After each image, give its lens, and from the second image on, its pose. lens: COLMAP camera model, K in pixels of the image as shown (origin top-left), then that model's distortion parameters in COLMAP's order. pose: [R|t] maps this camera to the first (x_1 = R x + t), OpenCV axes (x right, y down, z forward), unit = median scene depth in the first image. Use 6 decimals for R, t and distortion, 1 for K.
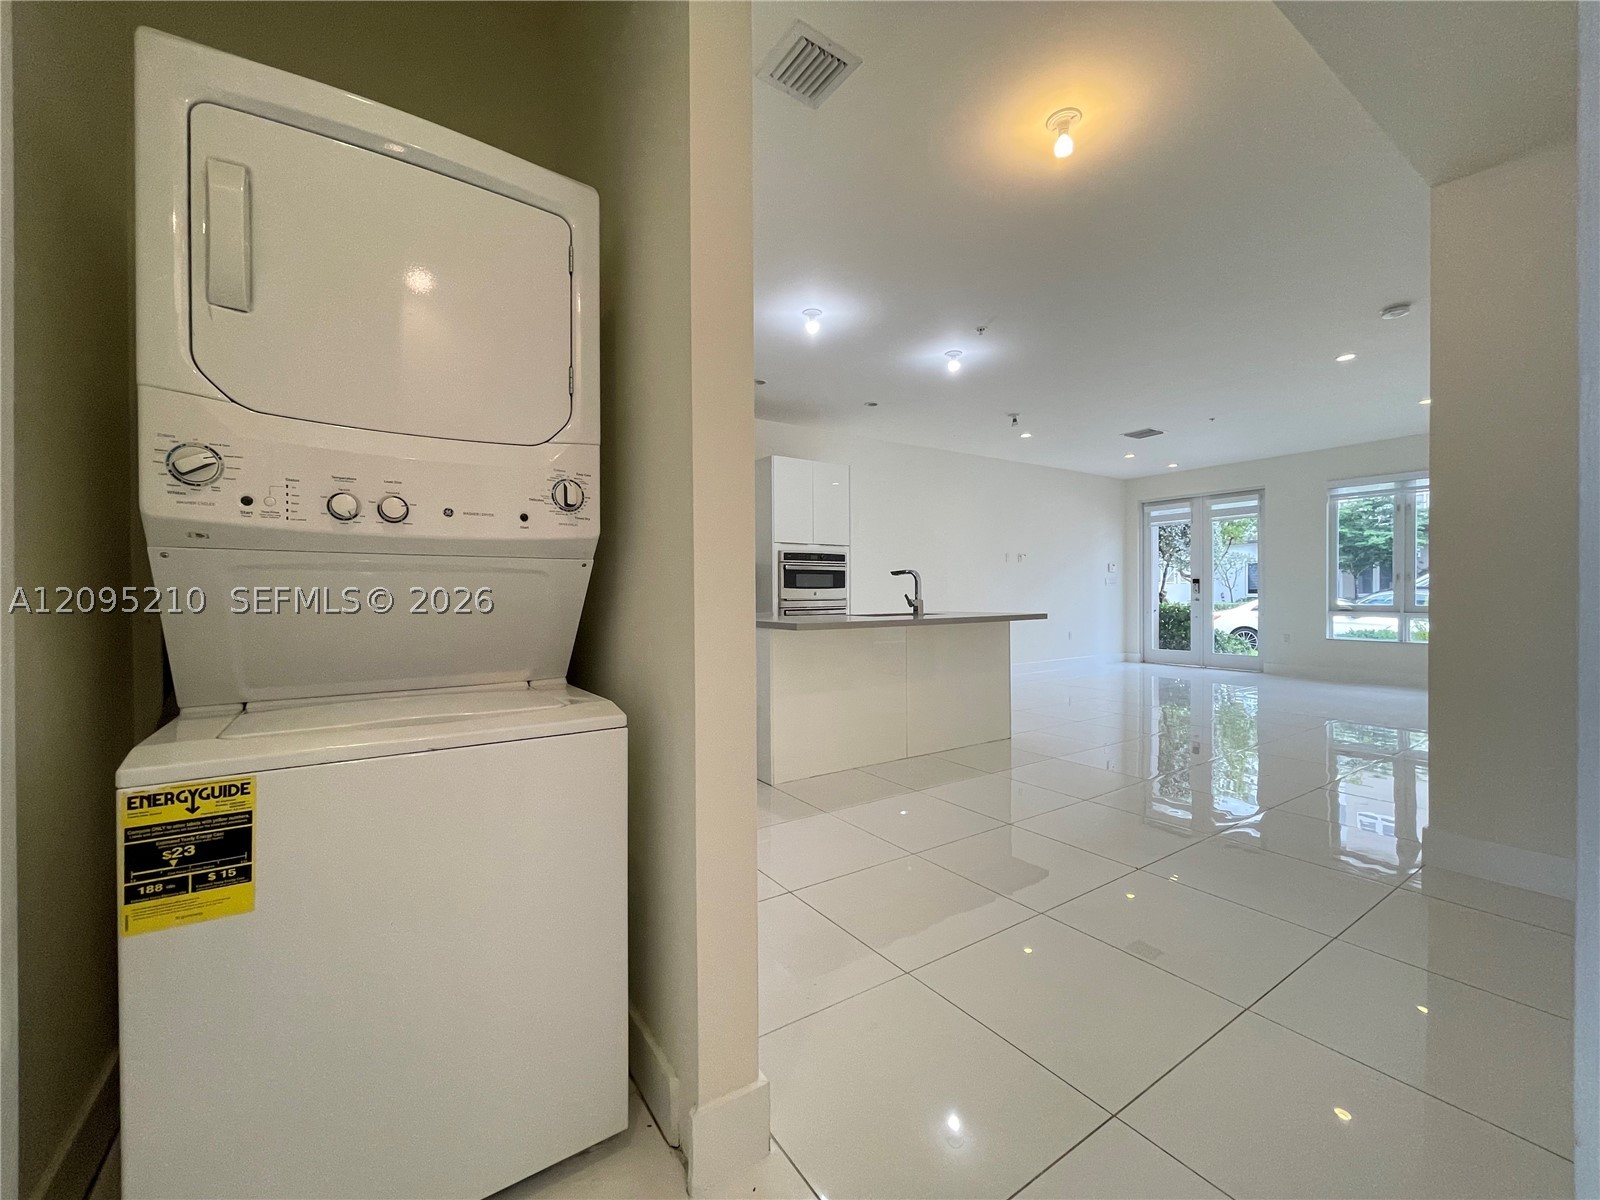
lens RADIAL K [[645.7, 0, 805.5], [0, 645.7, 598.8], [0, 0, 1]] dist [-0.003113, 0.000549]
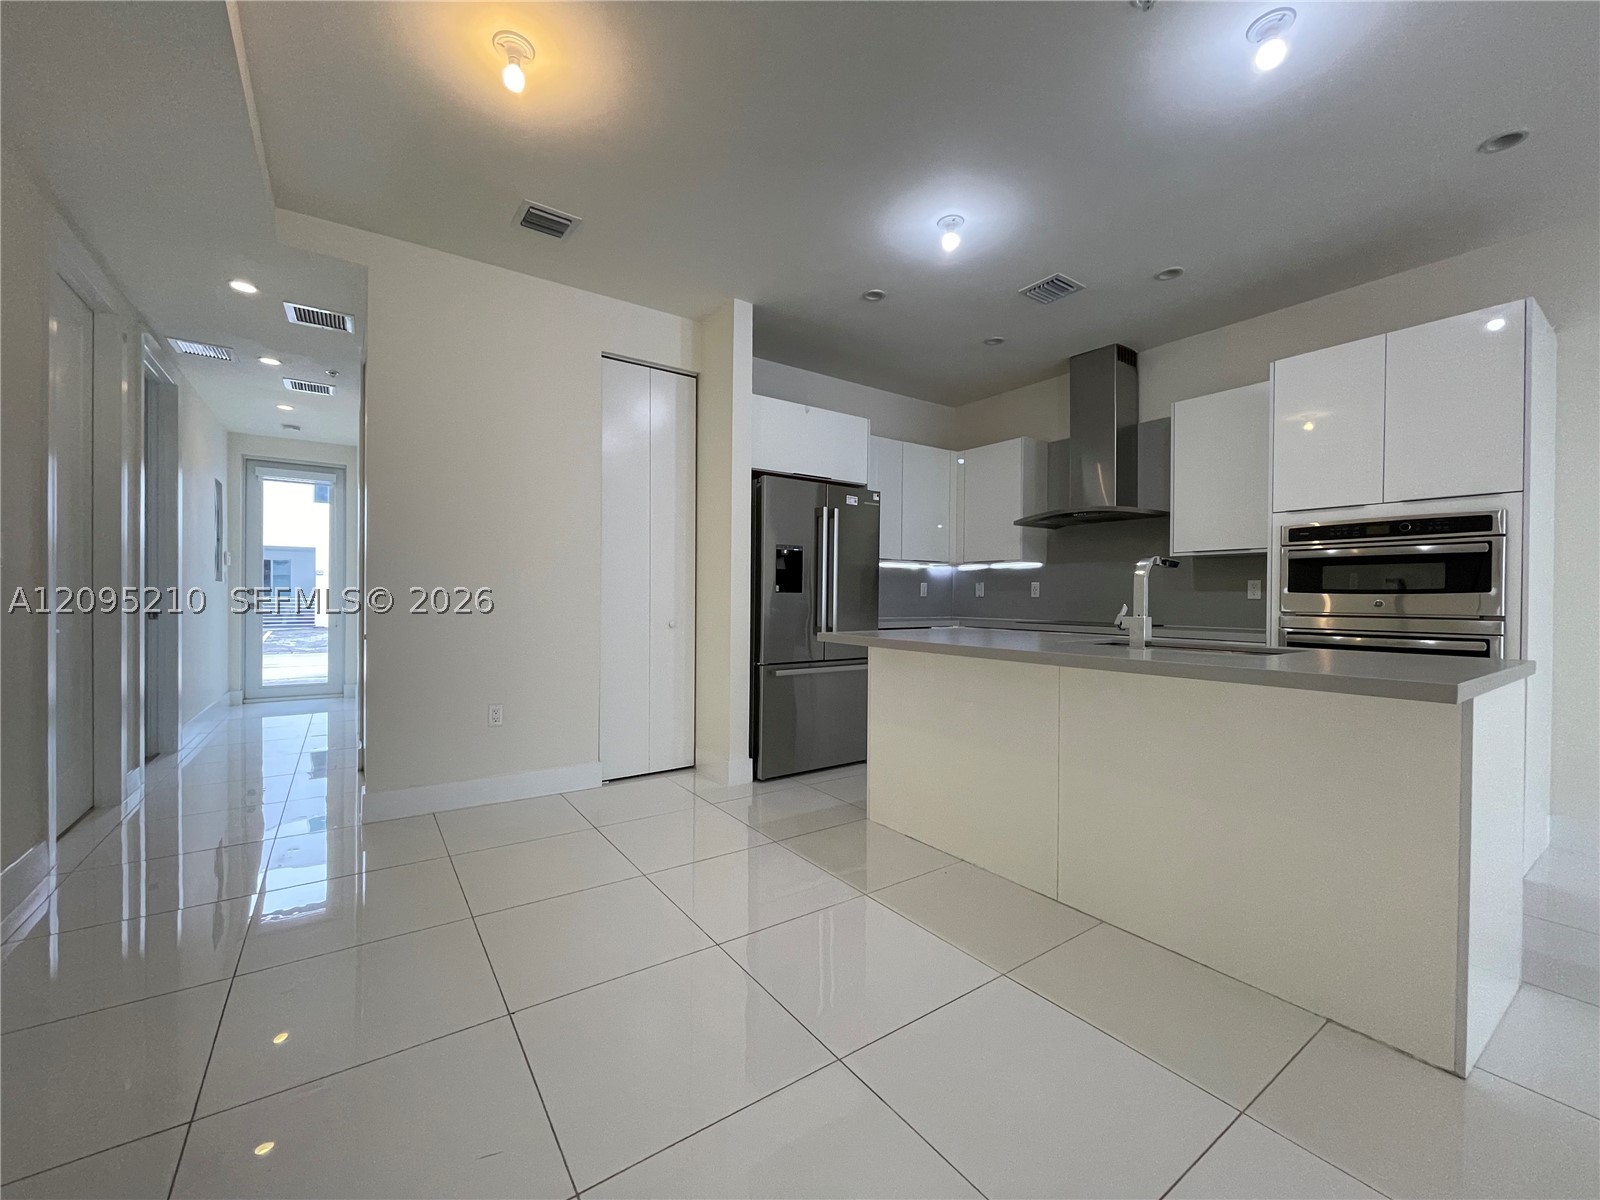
lens RADIAL K [[645.7, 0, 803.0], [0, 645.7, 599.4], [0, 0, 1]] dist [-0.003113, 0.000549]
pose [[0.028050, 0.007520, -0.999578, 0.417313], [-0.012506, 0.999896, 0.007172, -0.007741], [0.999528, 0.012300, 0.028141, 0.458589]]
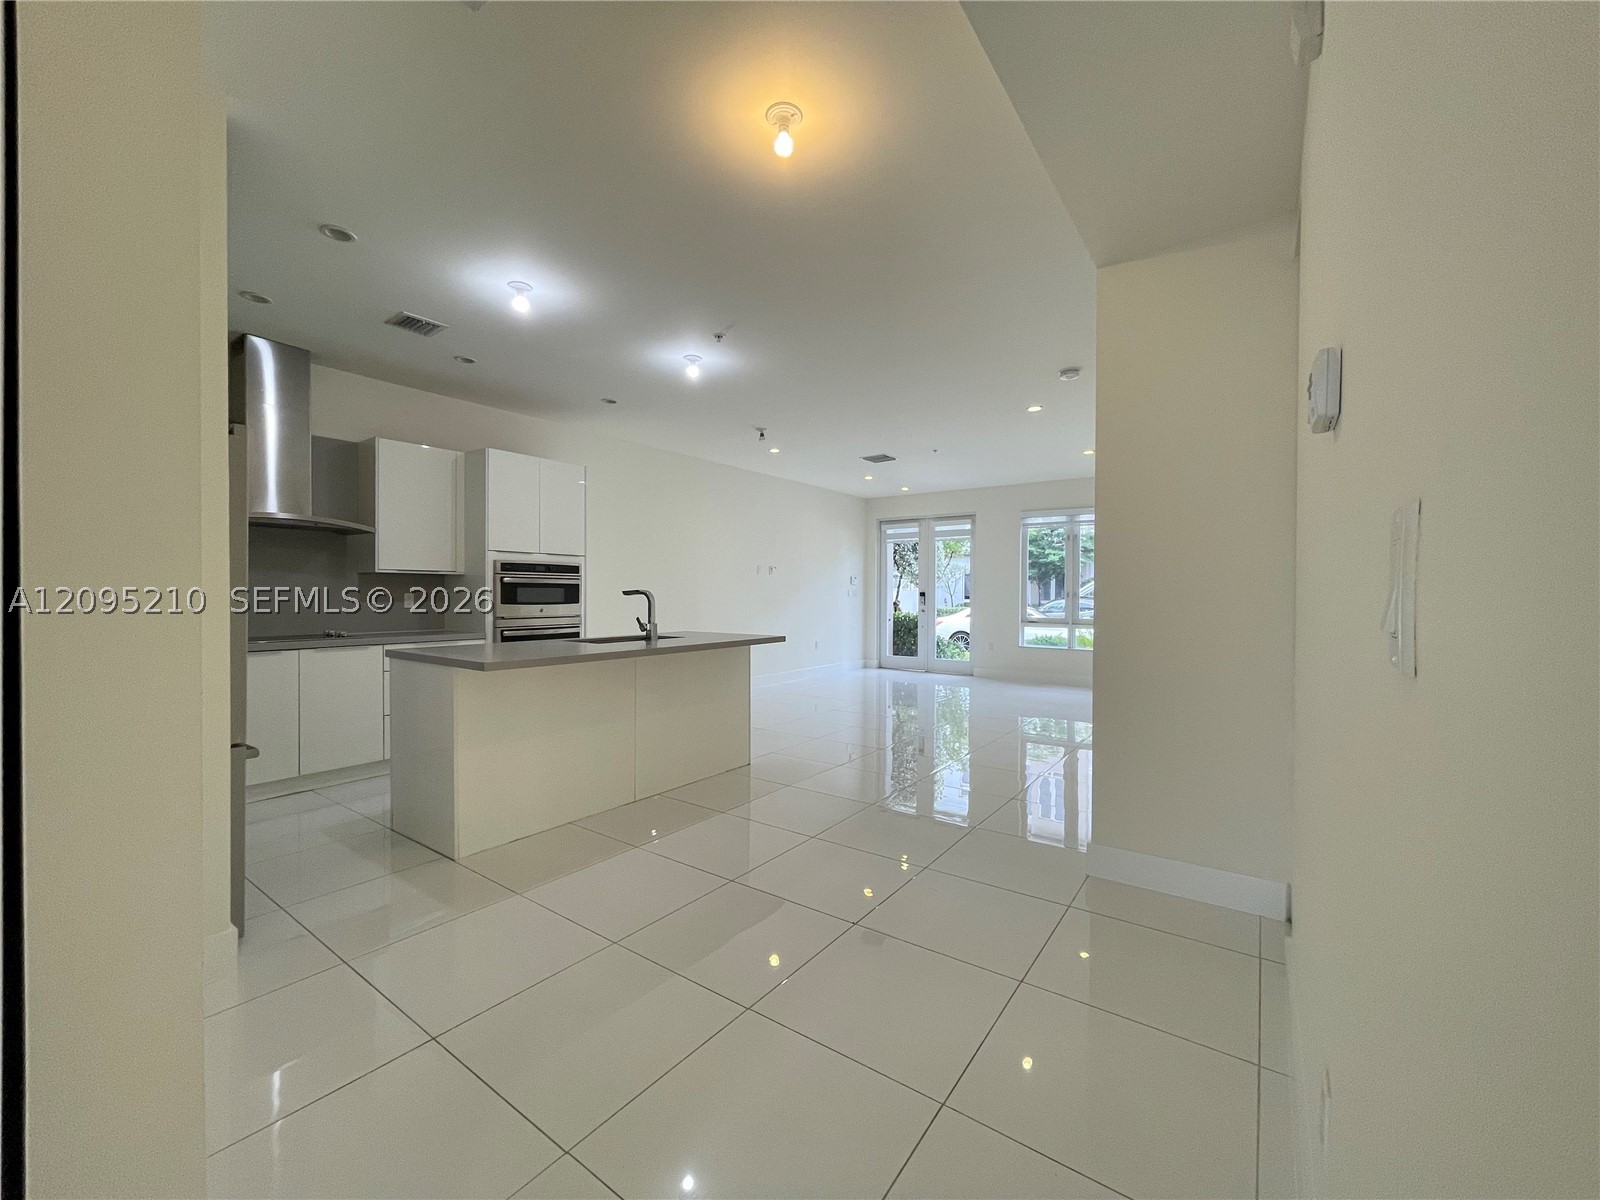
lens RADIAL K [[645.7, 0, 805.0], [0, 645.7, 602.9], [0, 0, 1]] dist [-0.003113, 0.000549]
pose [[0.936174, 0.006071, 0.351485, 0.035368], [-0.007883, 0.999962, 0.003723, -0.020196], [-0.351449, -0.006256, 0.936186, 0.043670]]
